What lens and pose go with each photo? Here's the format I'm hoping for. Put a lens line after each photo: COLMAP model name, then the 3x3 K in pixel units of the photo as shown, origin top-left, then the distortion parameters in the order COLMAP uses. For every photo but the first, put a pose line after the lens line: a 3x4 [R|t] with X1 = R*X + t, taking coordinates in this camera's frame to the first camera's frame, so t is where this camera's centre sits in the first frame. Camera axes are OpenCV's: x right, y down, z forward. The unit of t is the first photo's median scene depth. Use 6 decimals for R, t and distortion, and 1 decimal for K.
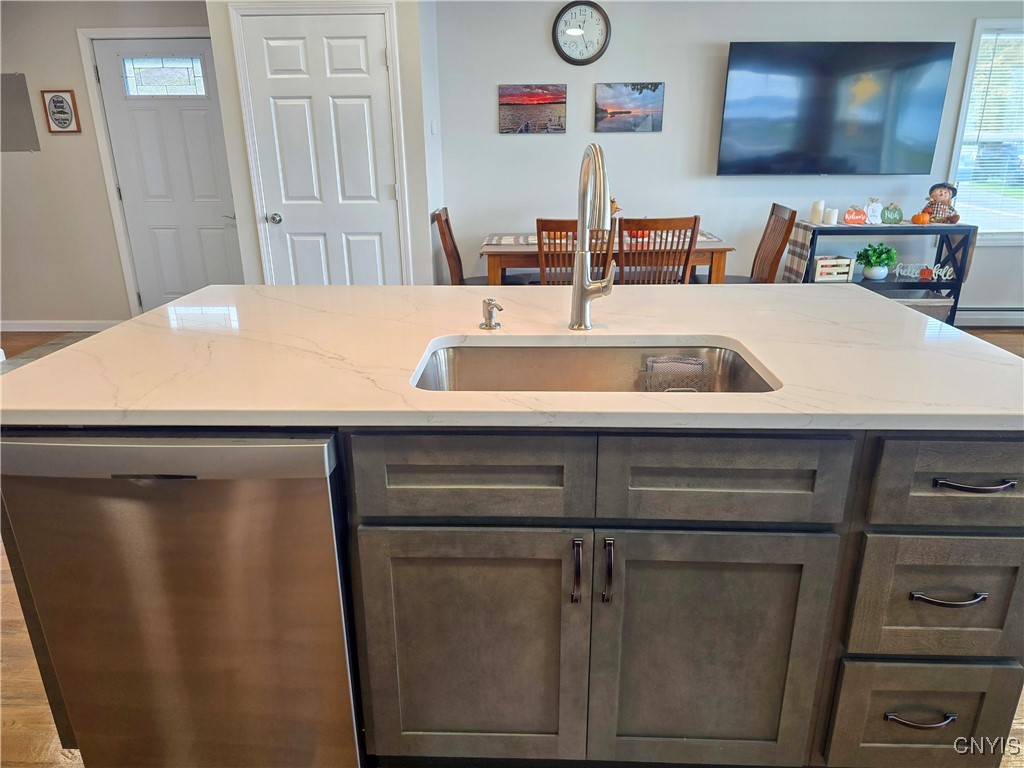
lens RADIAL K [[697.2, 0, 510.3], [0, 697.2, 379.6], [0, 0, 1]] dist [0.021367, -0.021601]
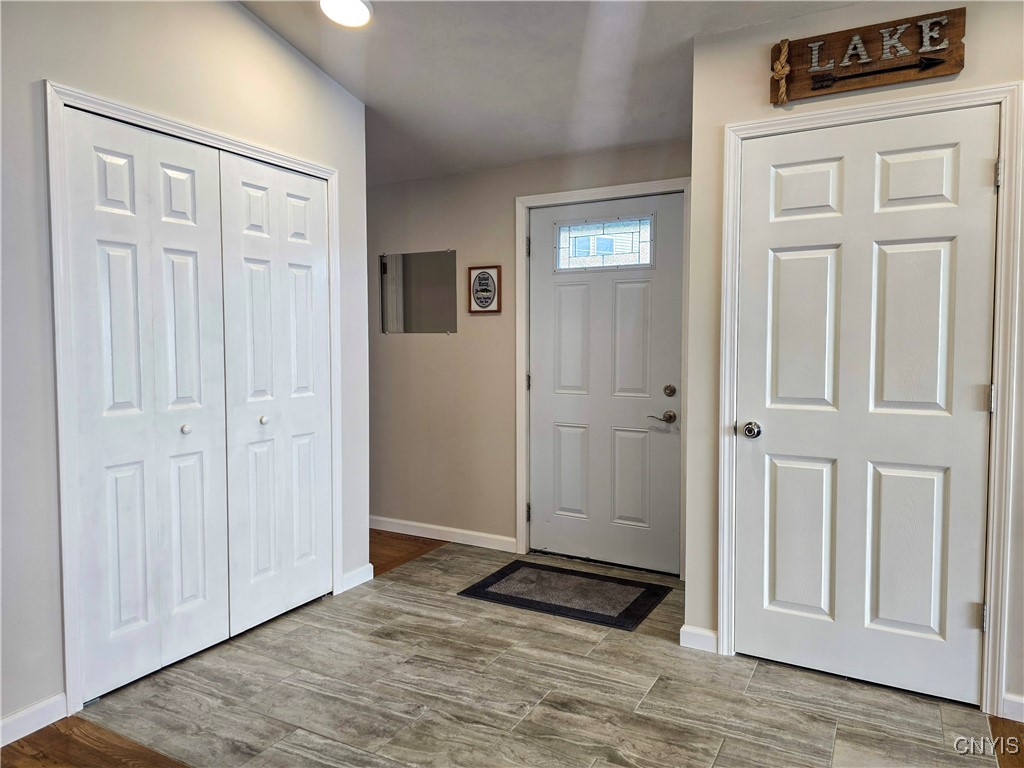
lens RADIAL K [[697.2, 0, 514.0], [0, 697.2, 381.7], [0, 0, 1]] dist [0.021367, -0.021601]
pose [[0.884997, 0.034791, -0.464295, -0.195819], [-0.155036, 0.962316, -0.223408, -0.081779], [0.439026, 0.269698, 0.857041, 0.294433]]
